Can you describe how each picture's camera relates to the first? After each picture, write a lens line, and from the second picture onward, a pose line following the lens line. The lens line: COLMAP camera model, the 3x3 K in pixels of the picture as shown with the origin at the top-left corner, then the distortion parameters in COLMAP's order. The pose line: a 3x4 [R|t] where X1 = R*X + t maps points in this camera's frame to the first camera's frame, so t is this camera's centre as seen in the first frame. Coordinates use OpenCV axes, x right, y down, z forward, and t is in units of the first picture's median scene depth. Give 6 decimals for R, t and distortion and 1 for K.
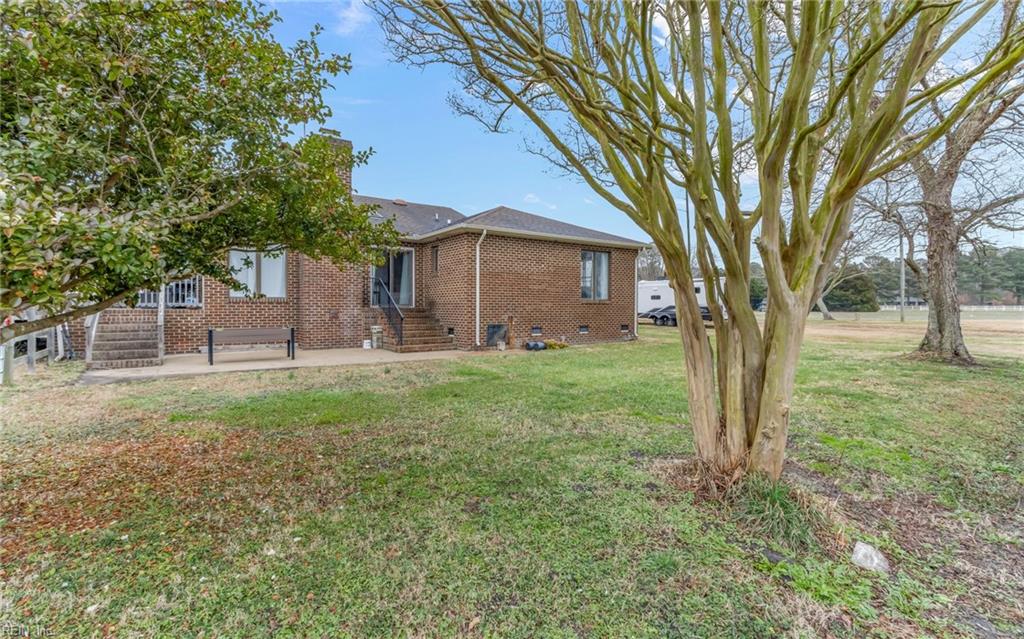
lens RADIAL K [[480.6, 0, 511.1], [0, 480.6, 314.5], [0, 0, 1]] dist [0.021381, 0.001125]
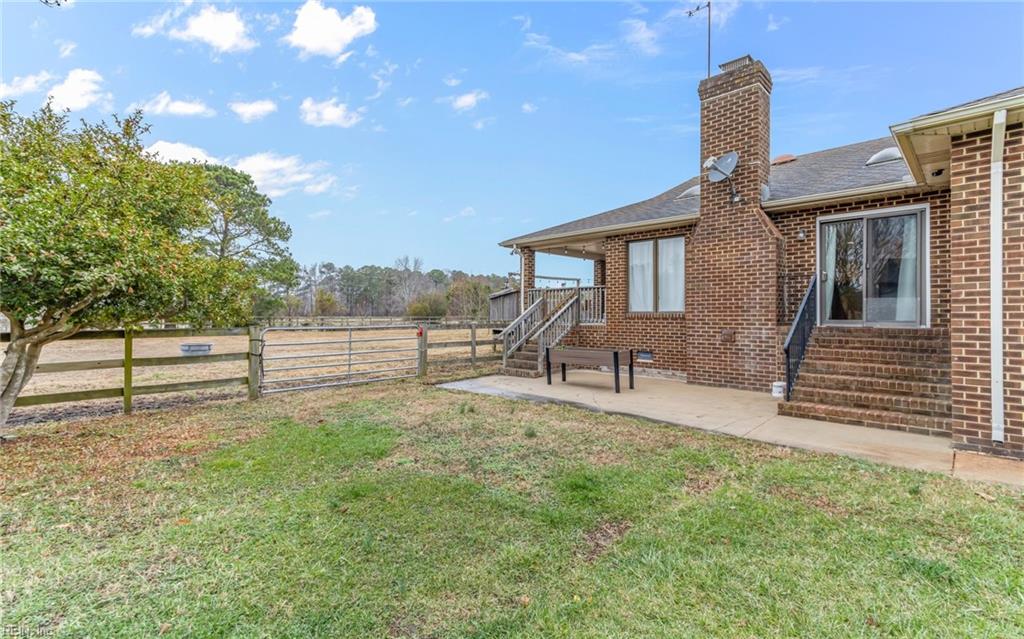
lens RADIAL K [[480.6, 0, 510.1], [0, 480.6, 316.4], [0, 0, 1]] dist [0.021381, 0.001125]
pose [[0.131789, 0.002994, -0.991273, 0.253597], [-0.015422, 0.999881, 0.000970, -0.023624], [0.991158, 0.015159, 0.131819, 0.605542]]
